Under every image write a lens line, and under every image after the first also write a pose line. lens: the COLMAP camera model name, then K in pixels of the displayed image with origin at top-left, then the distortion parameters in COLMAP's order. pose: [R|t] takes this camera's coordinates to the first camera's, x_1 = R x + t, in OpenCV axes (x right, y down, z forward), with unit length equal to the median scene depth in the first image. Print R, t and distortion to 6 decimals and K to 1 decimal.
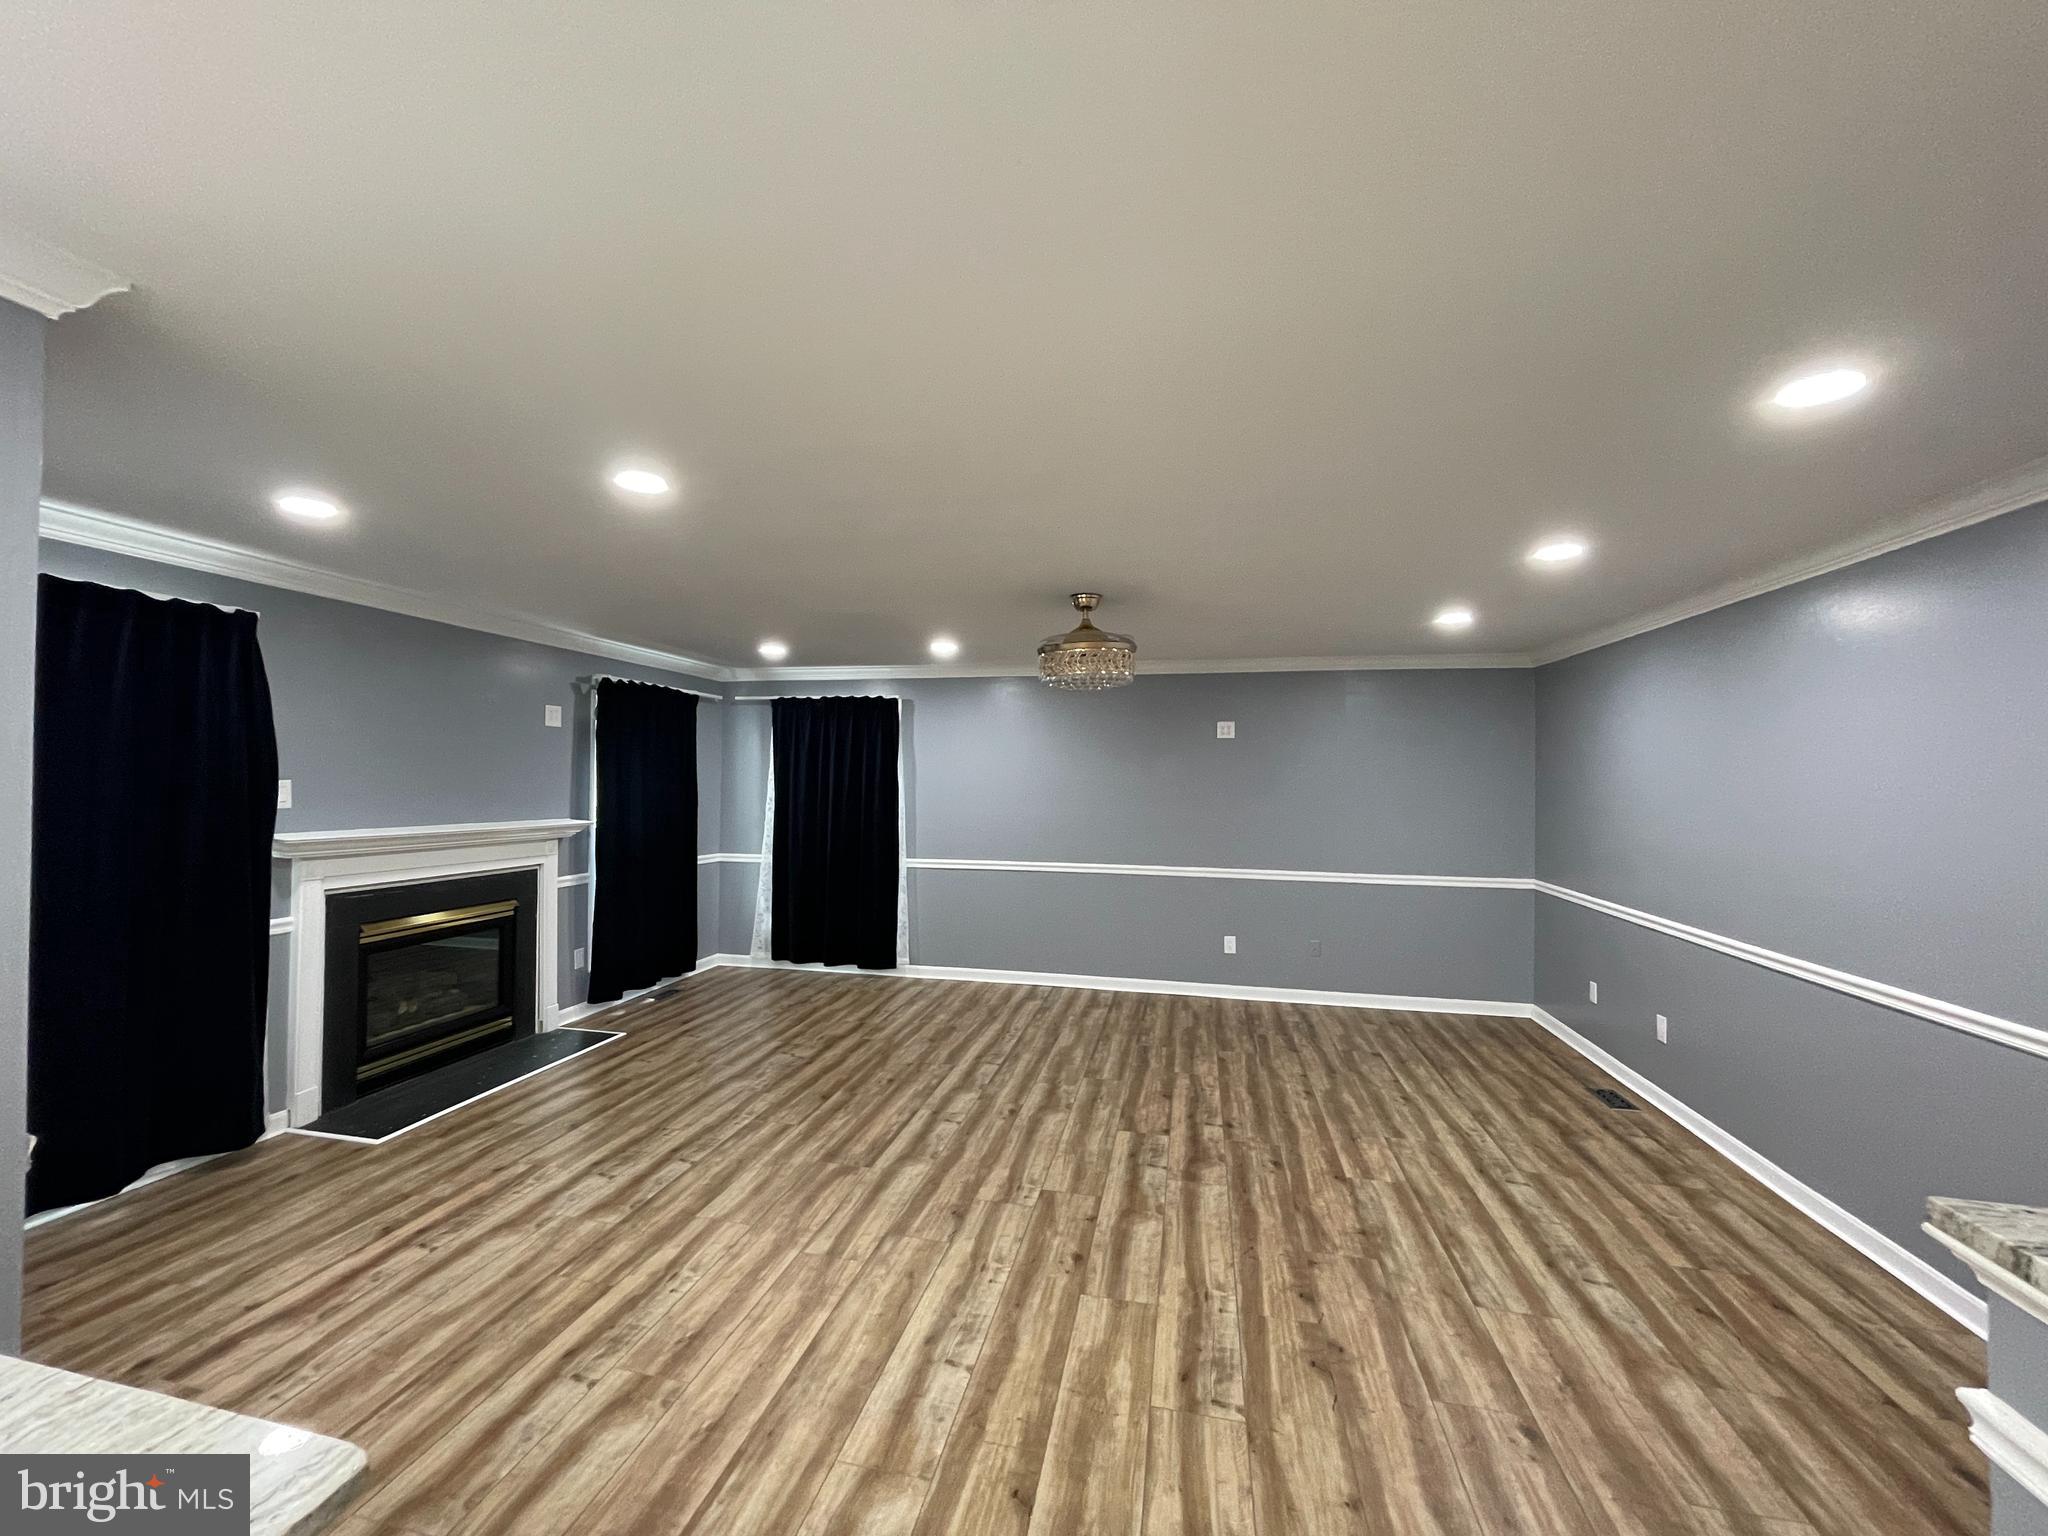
lens RADIAL K [[825.4, 0, 1007.5], [0, 825.4, 770.3], [0, 0, 1]] dist [-0.000282, 0.000482]
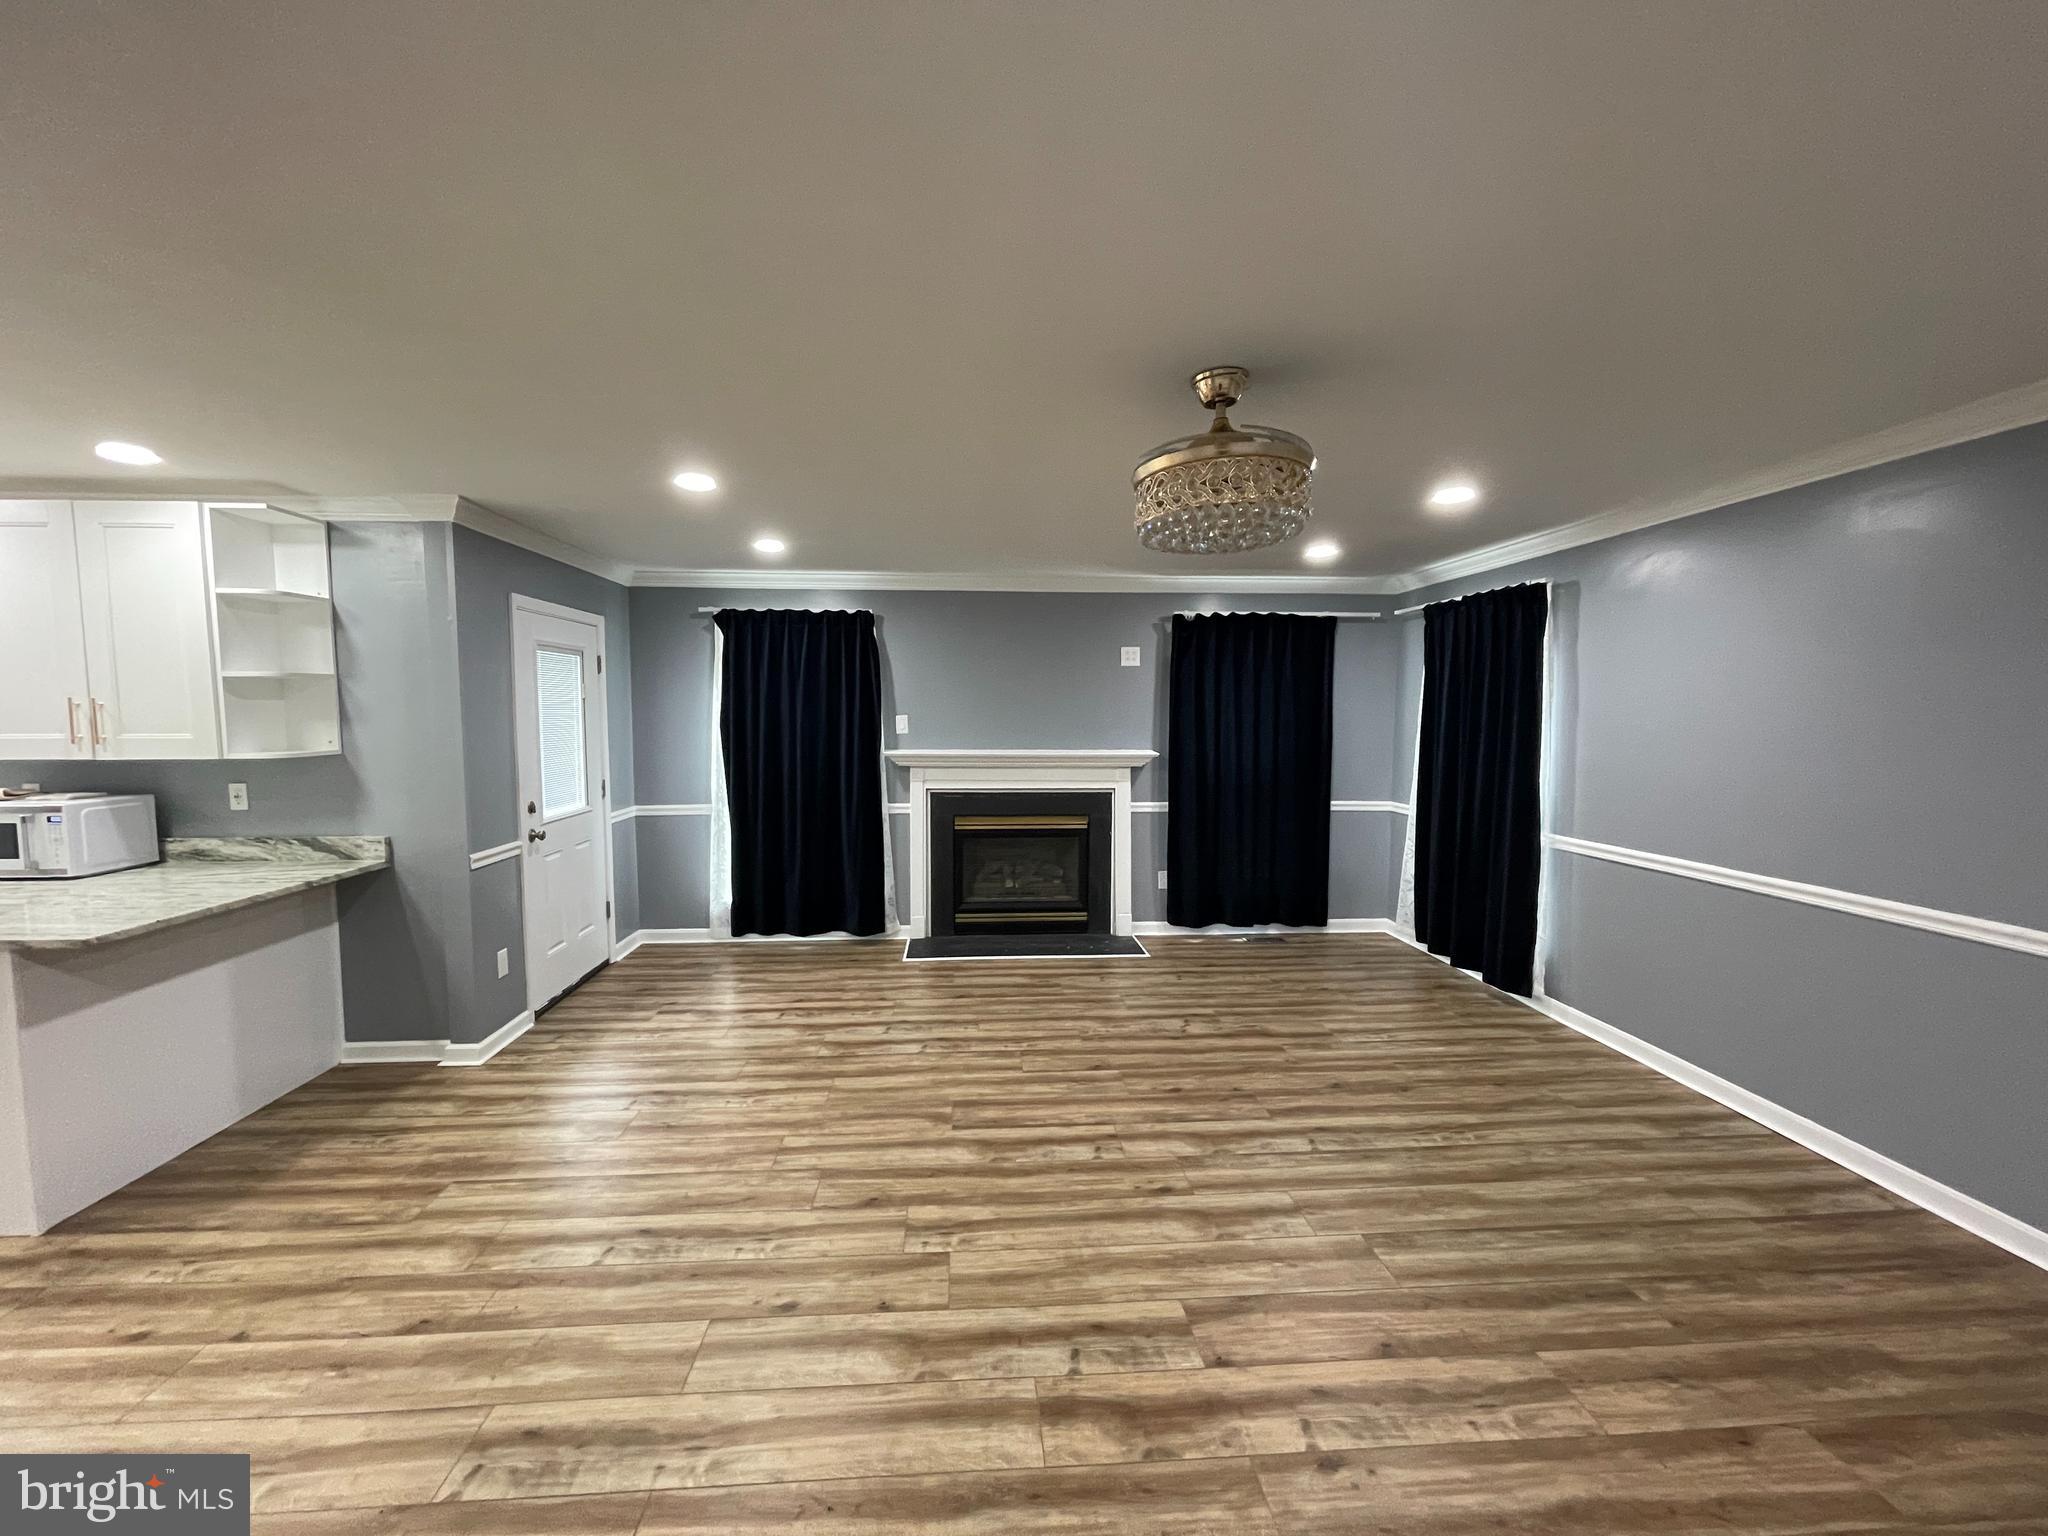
lens RADIAL K [[825.4, 0, 1007.5], [0, 825.4, 770.3], [0, 0, 1]] dist [-0.000282, 0.000482]
pose [[0.285643, 0.058433, -0.956553, 0.617206], [0.013077, 0.997809, 0.064858, 0.017073], [0.958247, -0.031035, 0.284253, 0.698343]]
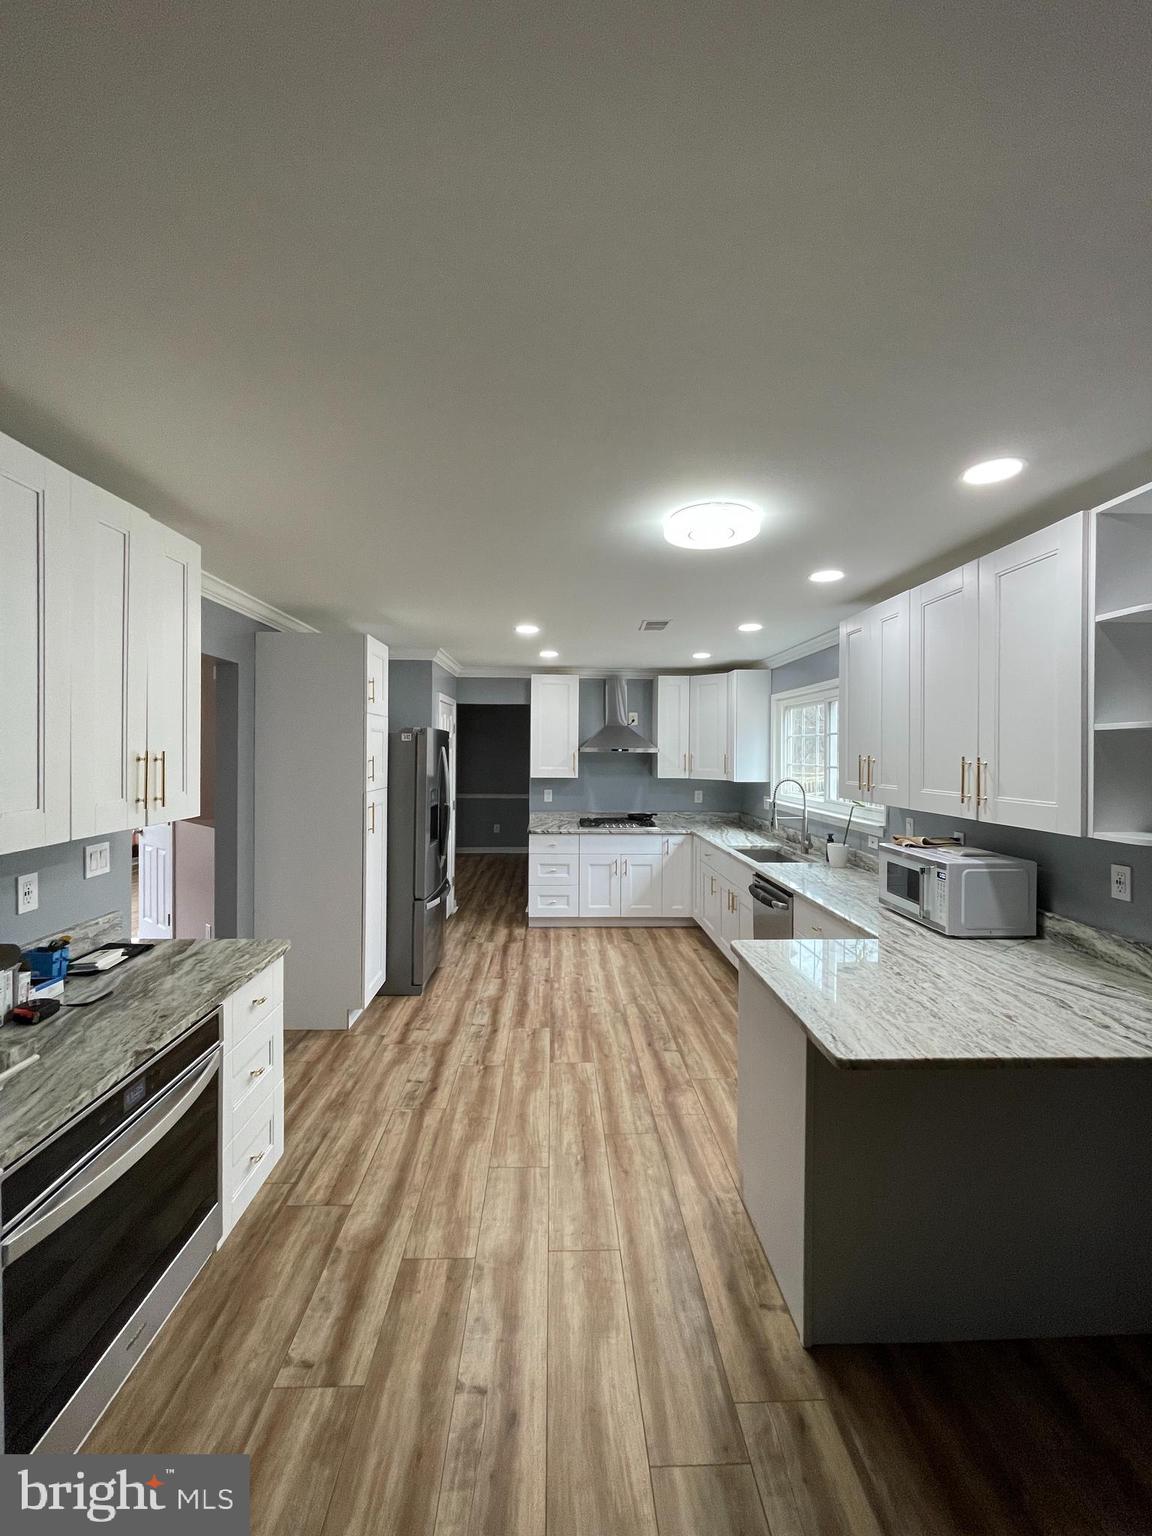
lens RADIAL K [[619.1, 0, 572.9], [0, 619.1, 755.0], [0, 0, 1]] dist [-0.000282, 0.000482]
pose [[-0.966277, -0.017906, -0.256883, 0.096987], [-0.016508, 0.999835, -0.007595, -0.004595], [0.256977, -0.003098, -0.966413, 0.537534]]
